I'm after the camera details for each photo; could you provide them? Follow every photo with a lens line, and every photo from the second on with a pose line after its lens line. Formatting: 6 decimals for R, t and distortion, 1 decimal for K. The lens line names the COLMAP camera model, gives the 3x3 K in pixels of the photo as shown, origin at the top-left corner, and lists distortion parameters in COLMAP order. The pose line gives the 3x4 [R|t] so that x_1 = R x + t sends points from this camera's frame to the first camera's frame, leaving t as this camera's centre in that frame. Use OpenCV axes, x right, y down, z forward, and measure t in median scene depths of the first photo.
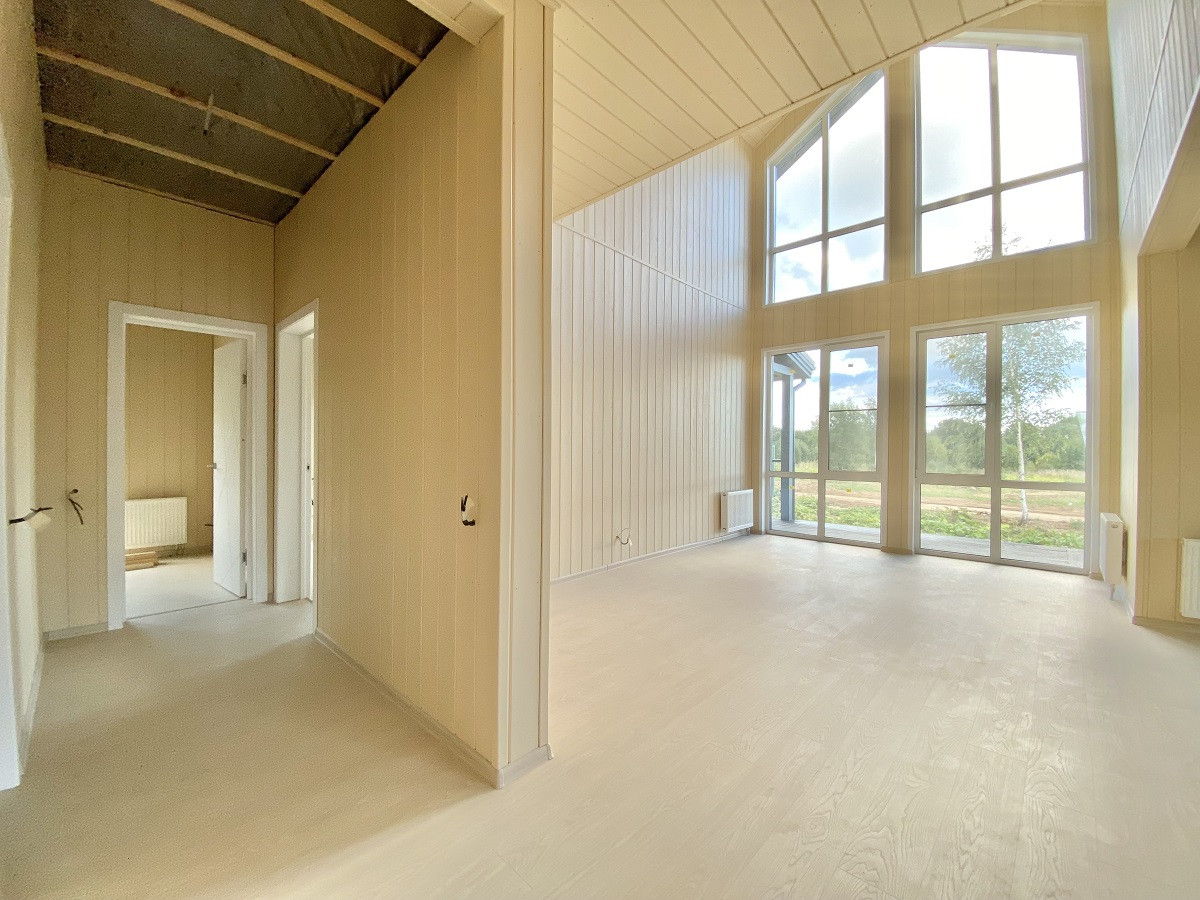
lens RADIAL K [[488.0, 0, 591.9], [0, 488.0, 448.4], [0, 0, 1]] dist [0.000894, -0.011859]
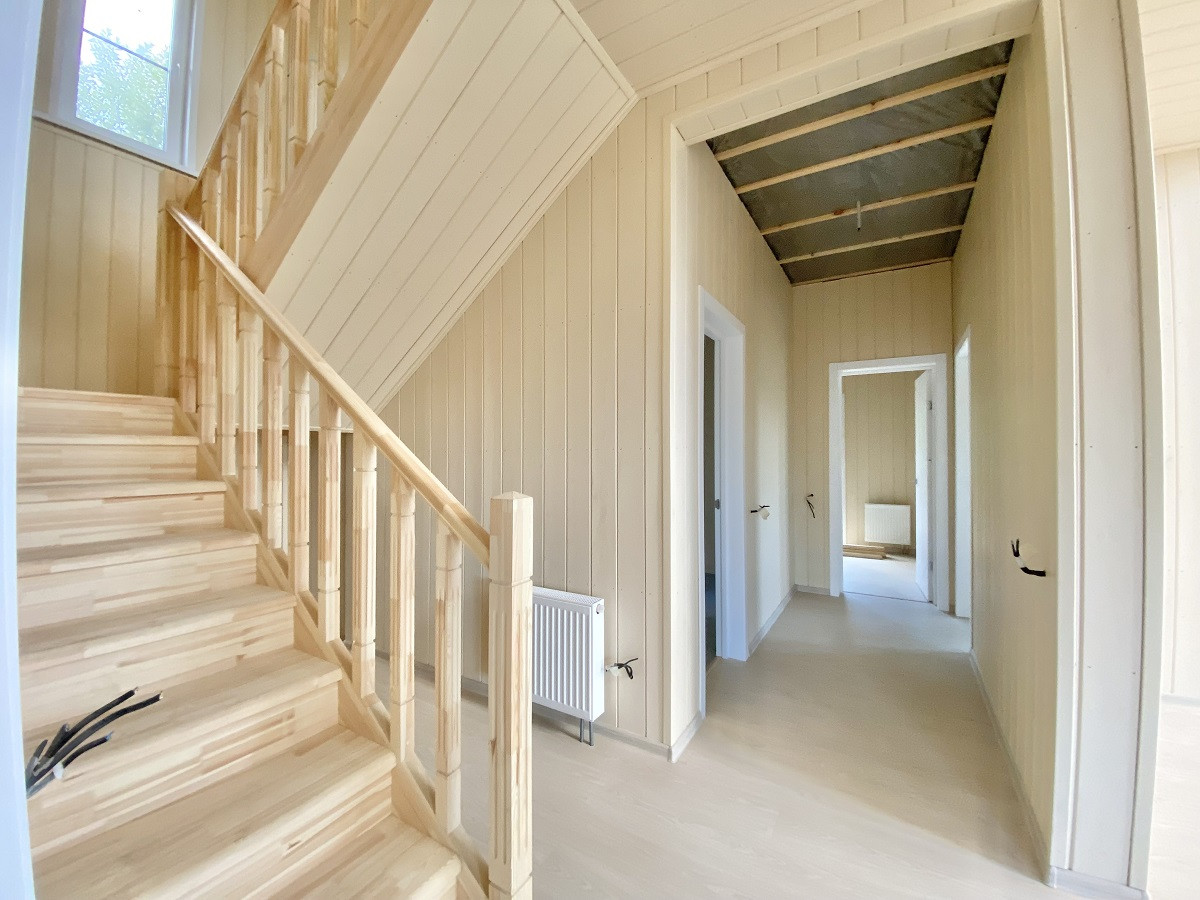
lens RADIAL K [[488.0, 0, 591.9], [0, 488.0, 448.4], [0, 0, 1]] dist [0.000894, -0.011859]
pose [[0.196603, -0.015017, -0.980368, 0.270421], [0.002730, 0.999887, -0.014768, -0.036196], [0.980479, 0.000227, 0.196621, 0.025586]]
